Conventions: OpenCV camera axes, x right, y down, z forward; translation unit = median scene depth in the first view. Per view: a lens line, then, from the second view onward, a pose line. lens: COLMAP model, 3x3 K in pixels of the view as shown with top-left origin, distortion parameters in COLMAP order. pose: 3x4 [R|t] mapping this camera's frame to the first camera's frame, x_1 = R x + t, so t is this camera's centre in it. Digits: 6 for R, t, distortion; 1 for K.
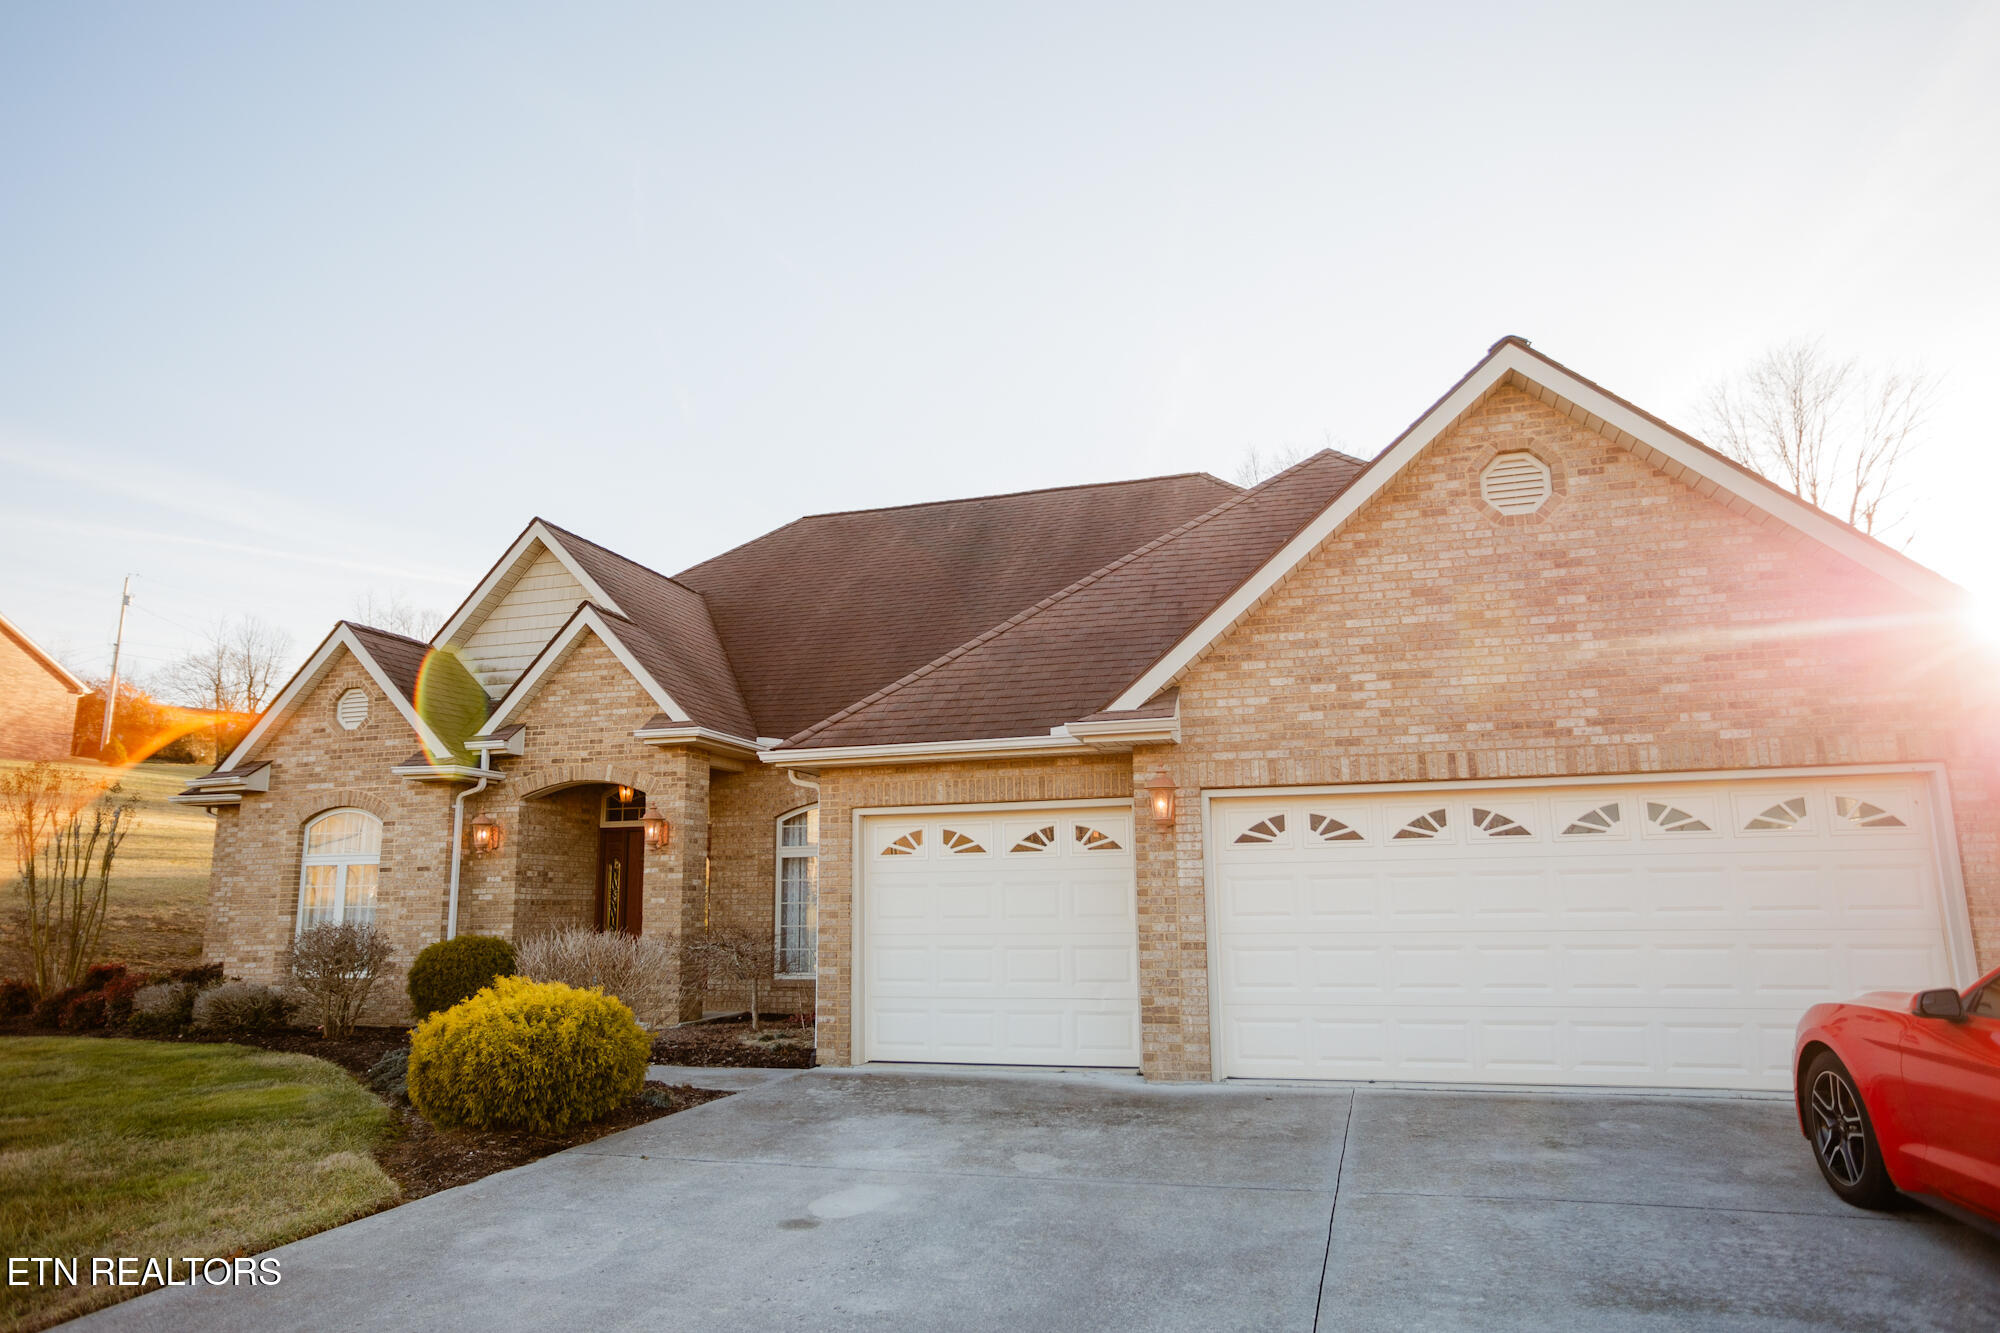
lens RADIAL K [[1180.3, 0, 1000.5], [0, 1180.3, 667.0], [0, 0, 1]] dist [-0.007459, 0.001066]
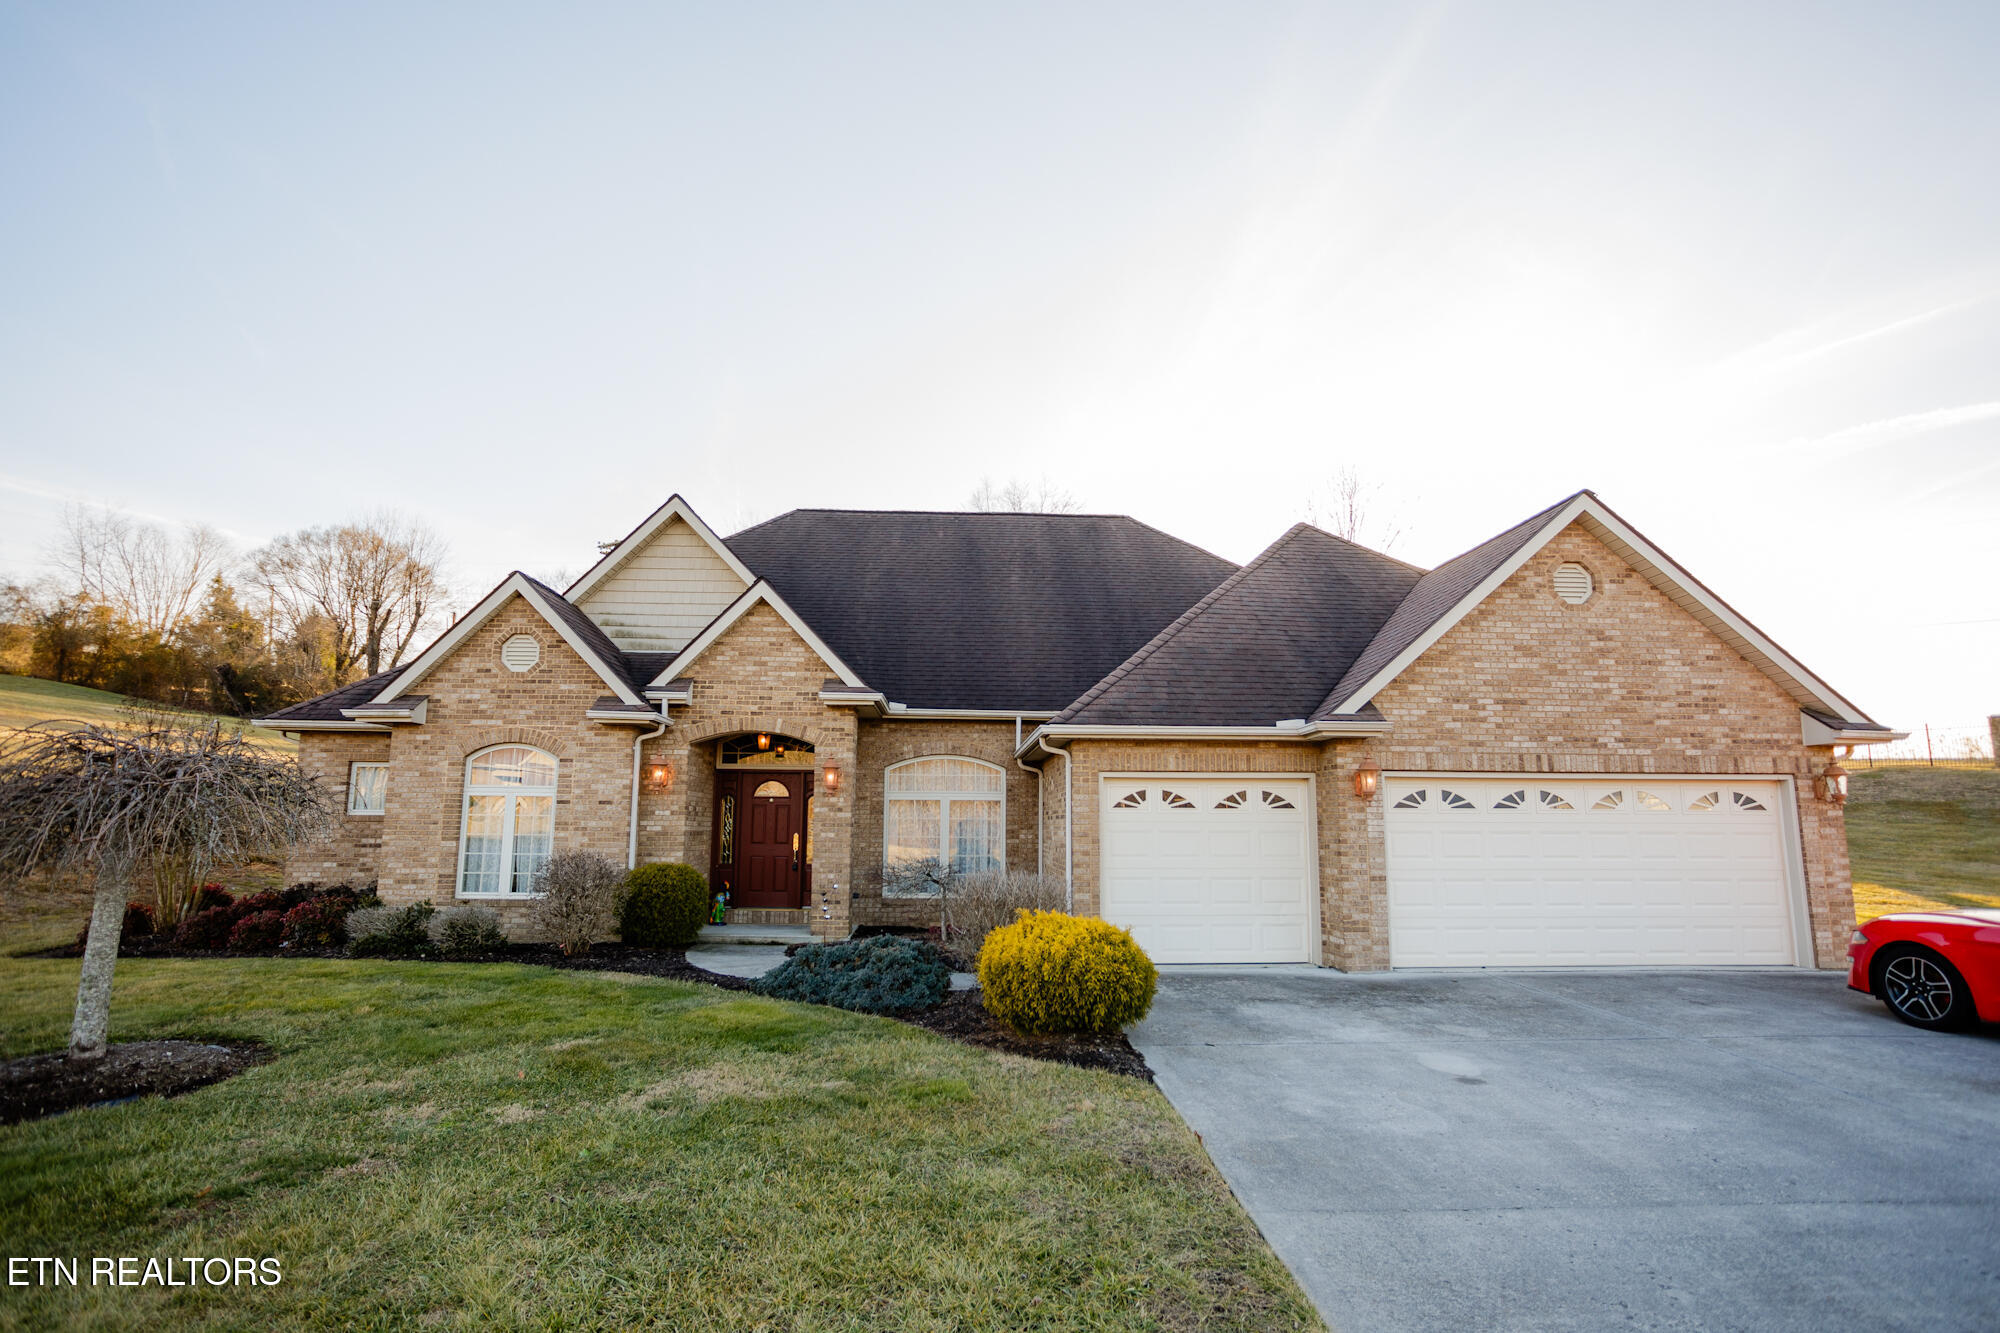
lens RADIAL K [[952.5, 0, 1000.8], [0, 952.5, 667.3], [0, 0, 1]] dist [-0.020731, 0.000073]
pose [[0.945210, 0.072114, 0.318397, -0.633404], [-0.082312, 0.996432, 0.018674, -0.006021], [-0.315914, -0.043859, 0.947773, 0.049350]]
